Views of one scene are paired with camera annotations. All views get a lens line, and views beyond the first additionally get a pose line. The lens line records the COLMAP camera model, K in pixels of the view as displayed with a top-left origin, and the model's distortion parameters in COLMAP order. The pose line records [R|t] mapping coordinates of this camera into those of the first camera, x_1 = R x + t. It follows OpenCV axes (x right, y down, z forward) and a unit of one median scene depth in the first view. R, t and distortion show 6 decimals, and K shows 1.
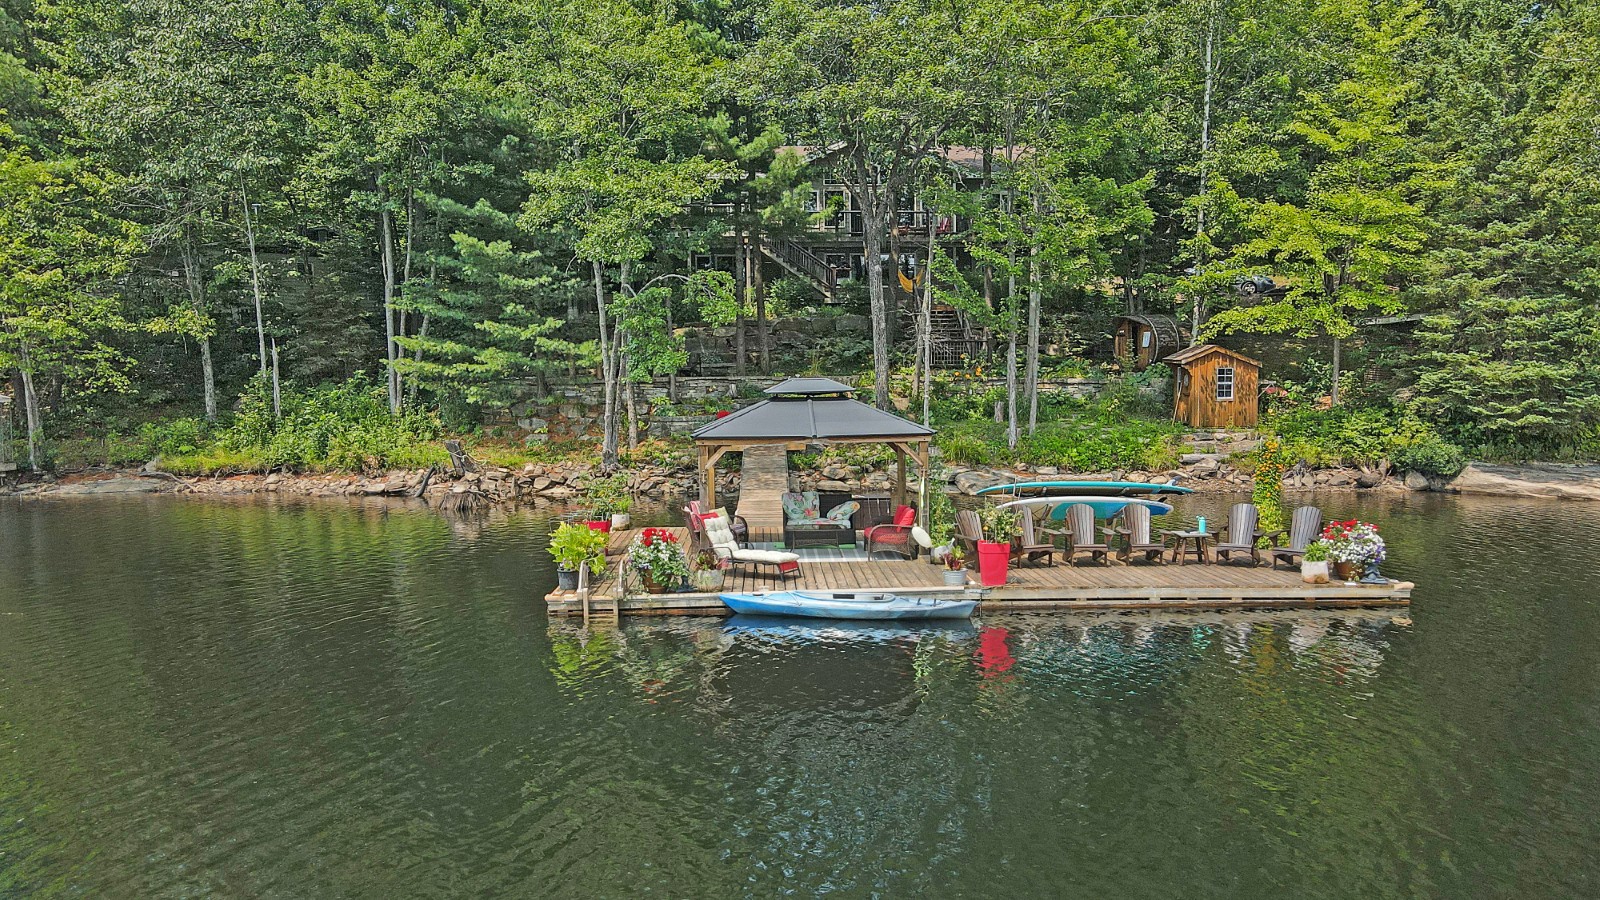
lens RADIAL K [[1209.7, 0, 800.0], [0, 1209.7, 450.0], [0, 0, 1]] dist [0.003053, 0.016060]
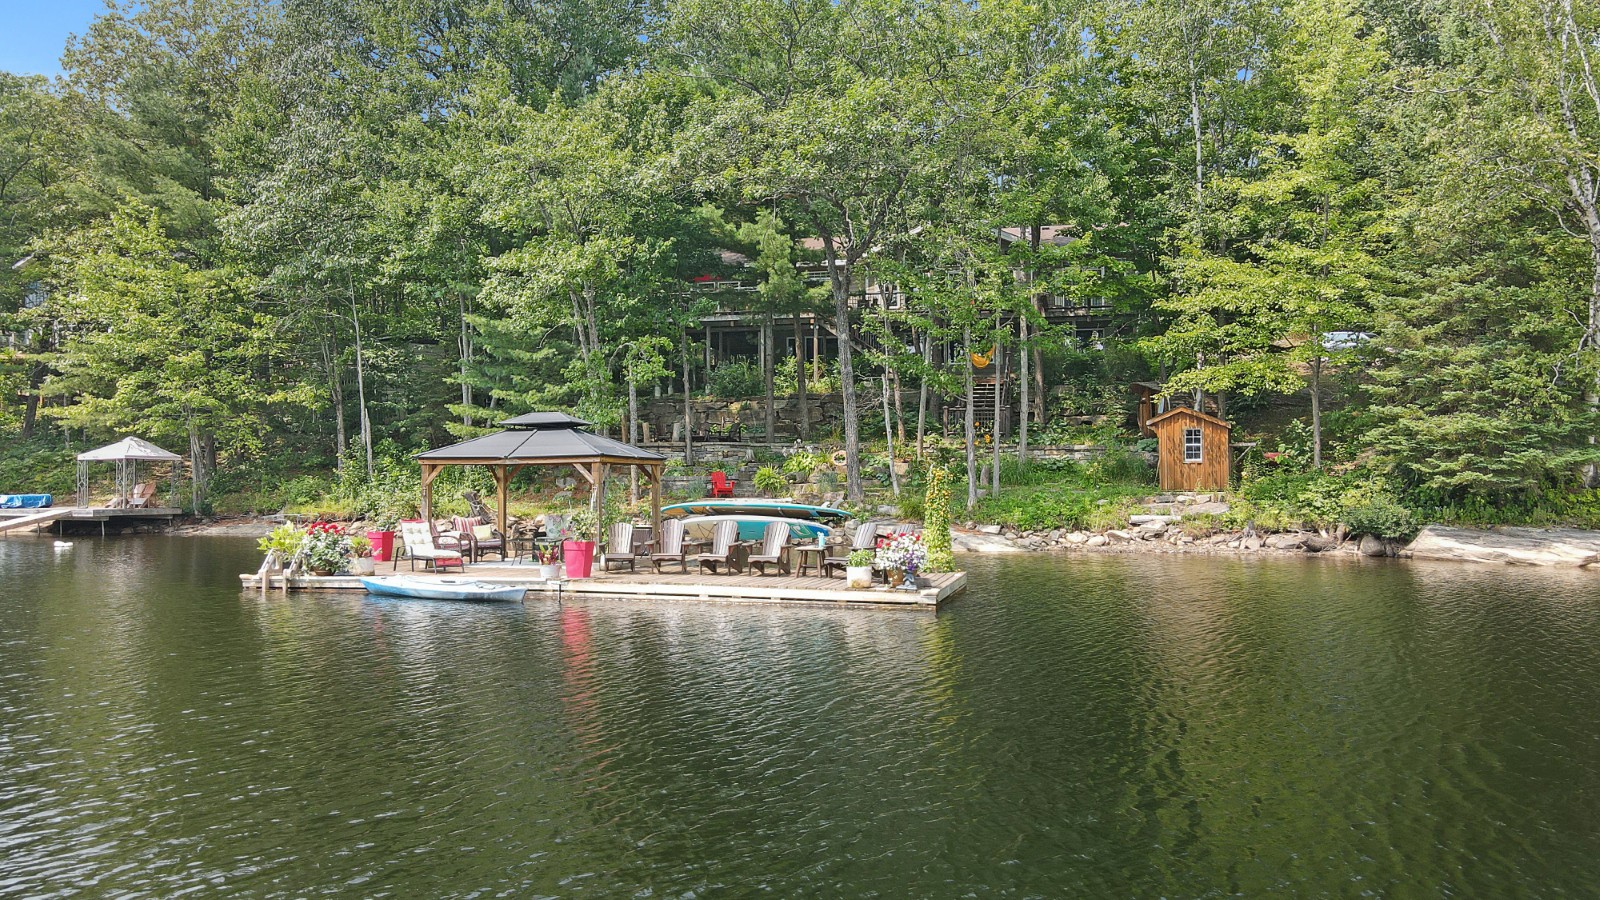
lens RADIAL K [[1209.7, 0, 800.0], [0, 1209.7, 450.0], [0, 0, 1]] dist [0.003053, 0.016060]
pose [[0.958296, 0.001689, -0.285772, 0.359062], [-0.026519, 0.996193, -0.083038, 0.041903], [0.284544, 0.087153, 0.954693, -0.018391]]
